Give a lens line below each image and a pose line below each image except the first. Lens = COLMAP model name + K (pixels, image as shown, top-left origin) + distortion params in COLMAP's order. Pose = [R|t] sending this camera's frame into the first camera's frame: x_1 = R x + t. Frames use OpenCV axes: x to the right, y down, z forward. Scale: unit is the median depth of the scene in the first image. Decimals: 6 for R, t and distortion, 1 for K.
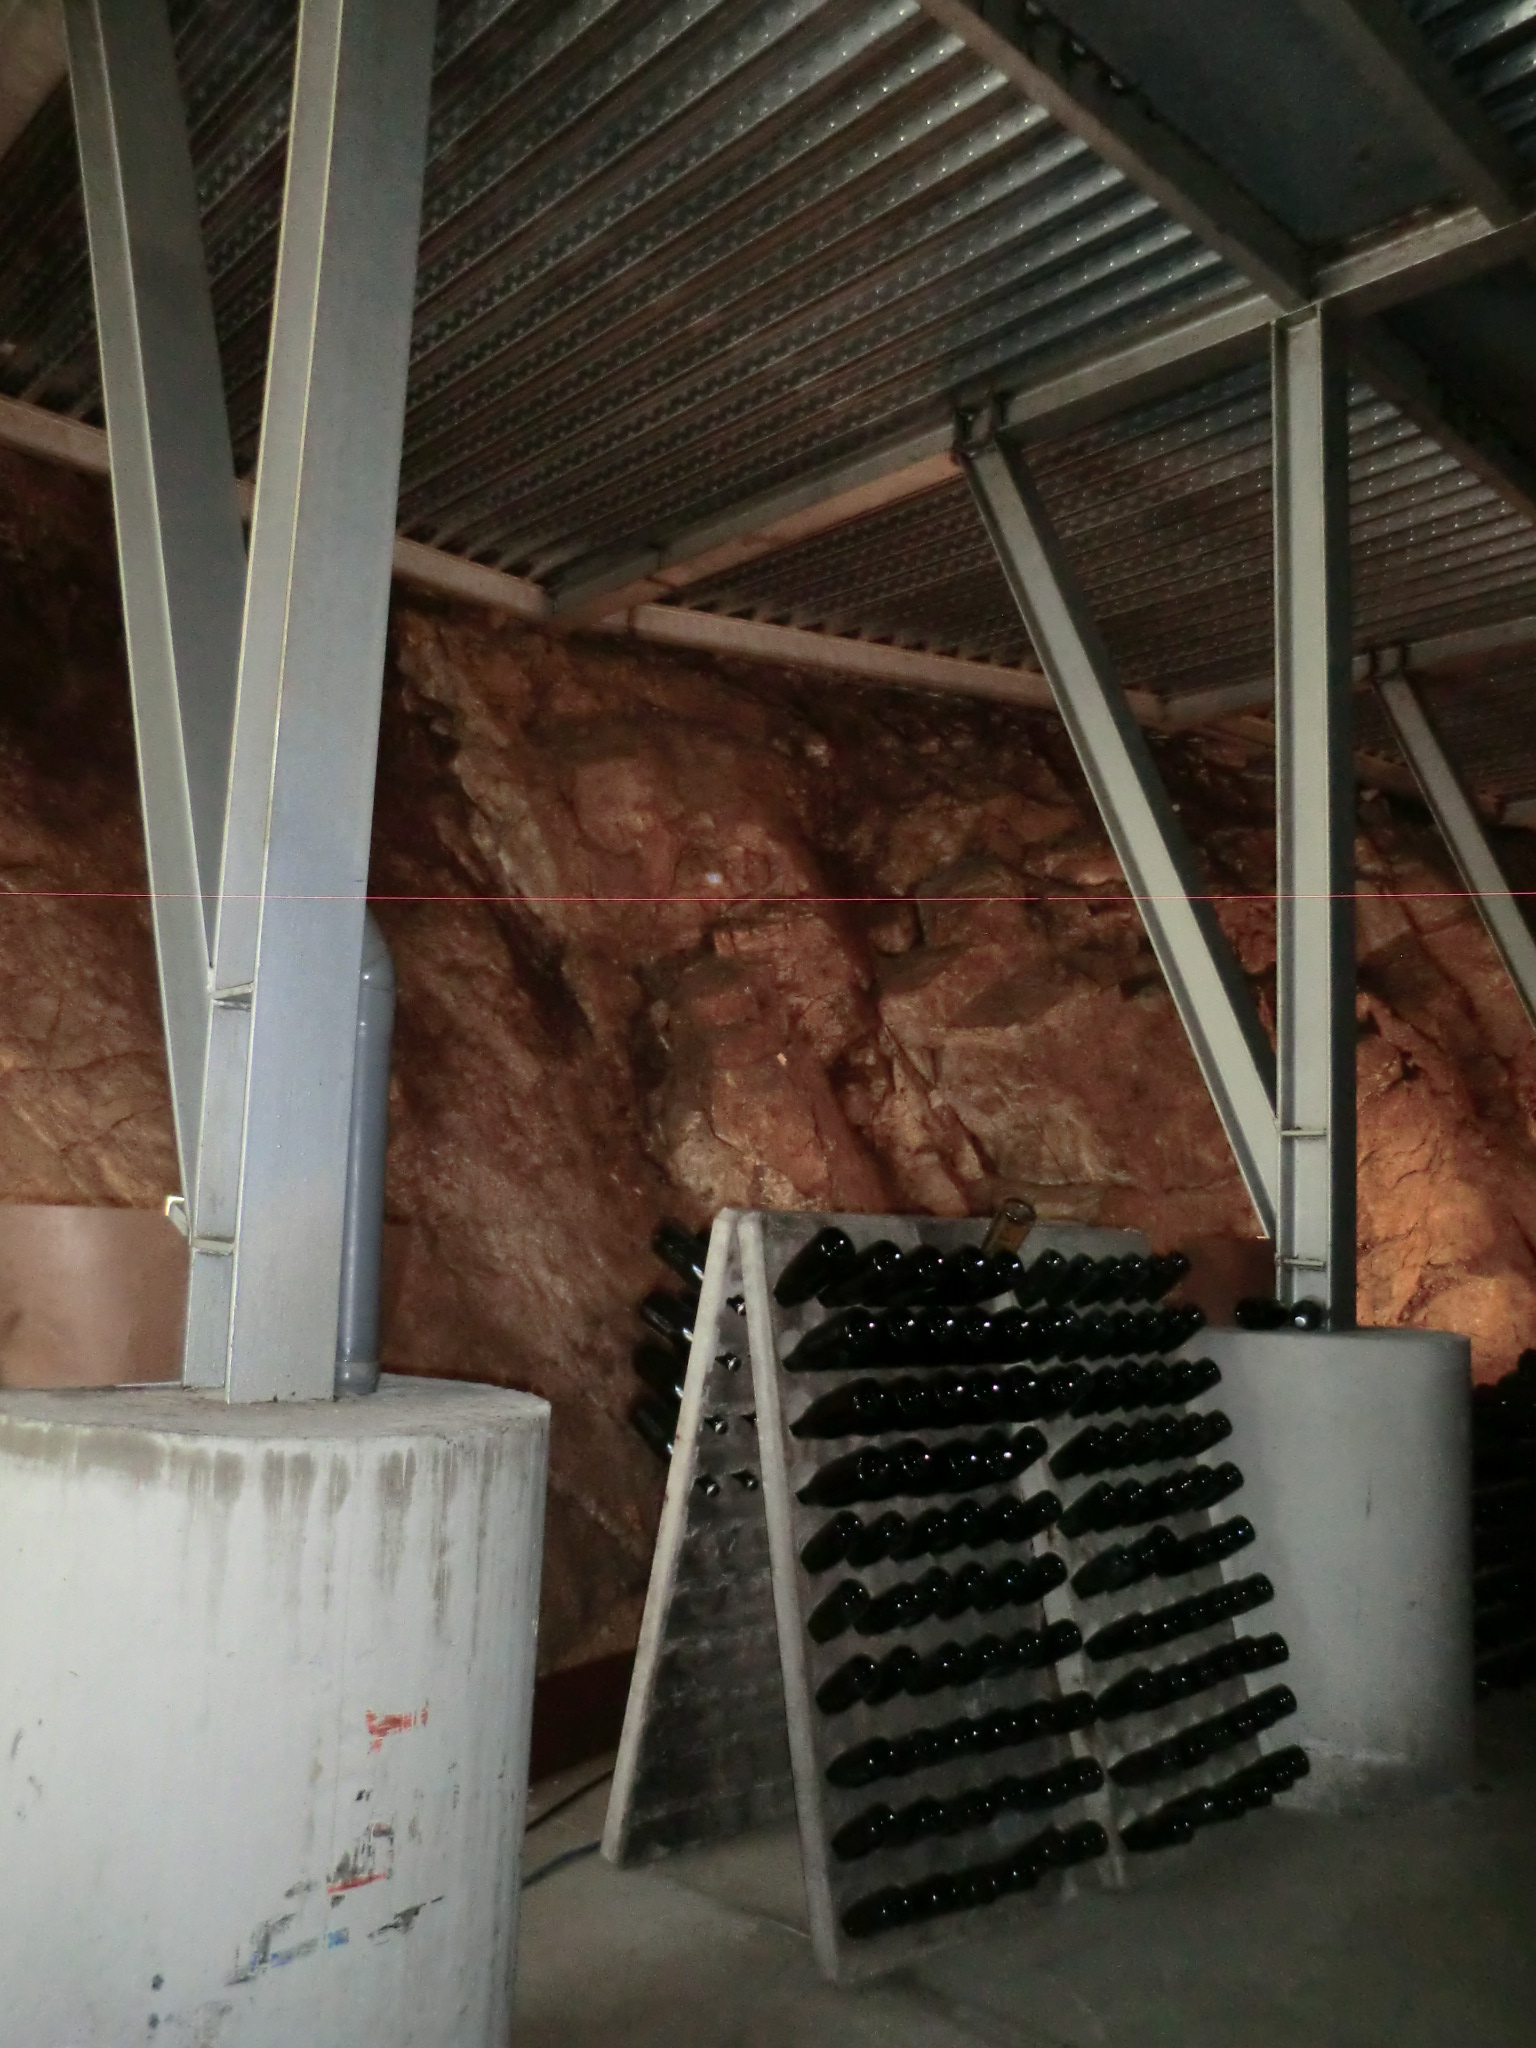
lens RADIAL K [[1608.8, 0, 766.4], [0, 1608.8, 1012.7], [0, 0, 1]] dist [-0.078039, 0.000604]
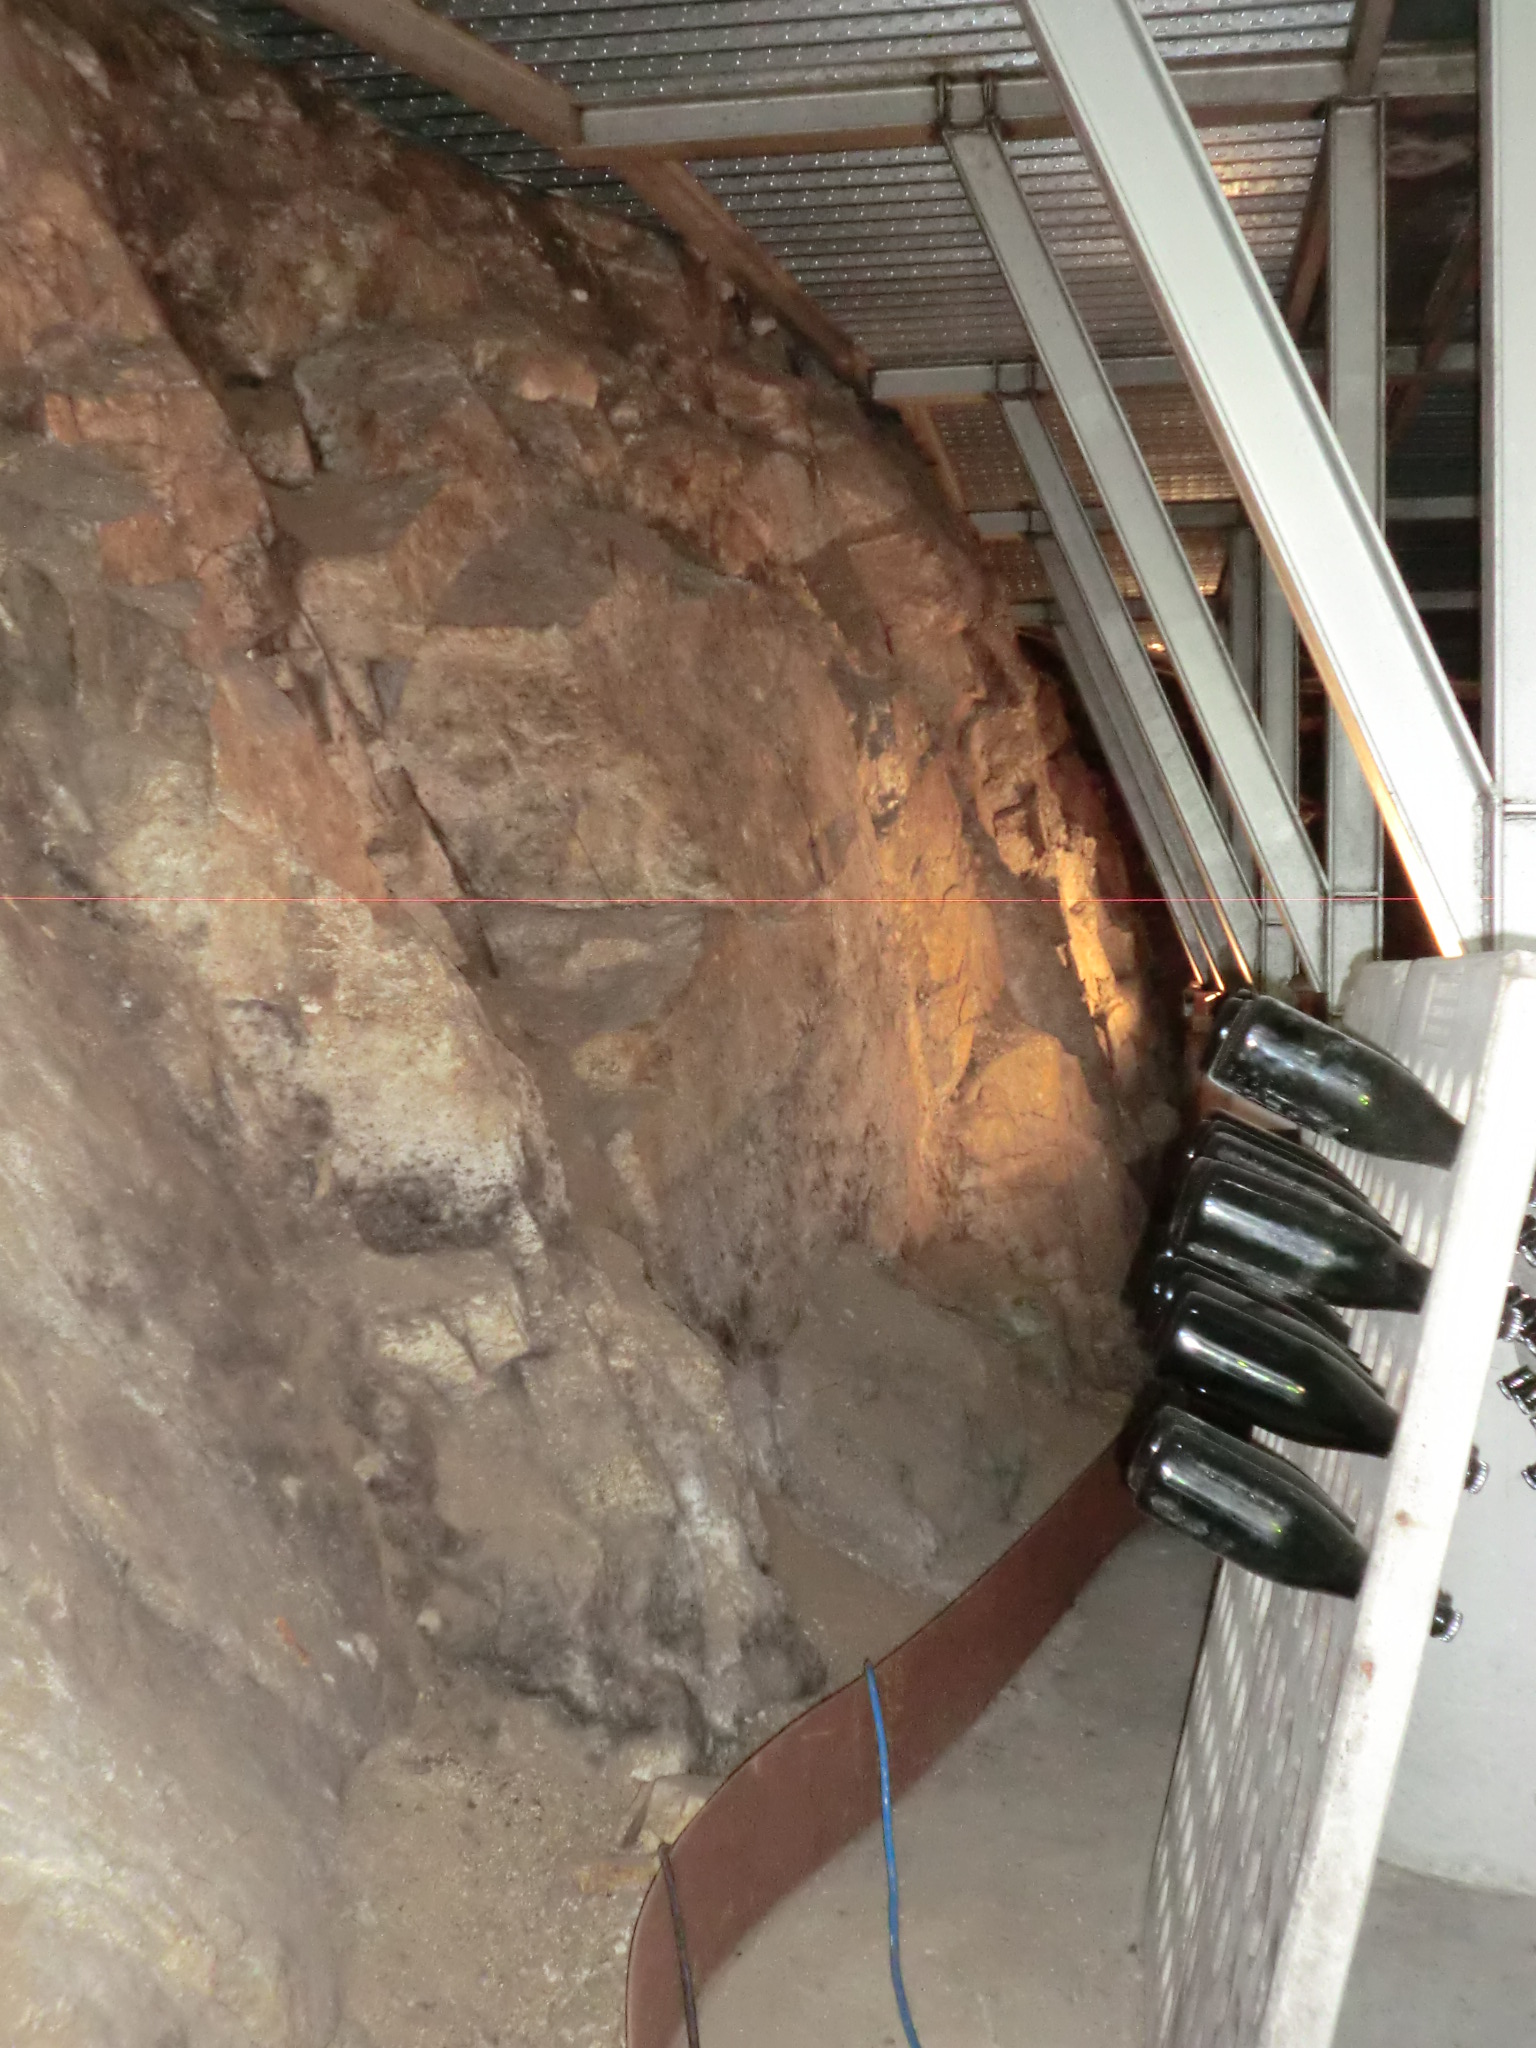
lens RADIAL K [[2173.5, 0, 769.1], [0, 2173.5, 1028.2], [0, 0, 1]] dist [-0.029141, 0.000000]
pose [[0.803974, -0.047650, 0.592752, -0.239050], [-0.046769, 0.988630, 0.142908, 0.033885], [-0.592822, -0.142617, 0.792605, 0.324437]]
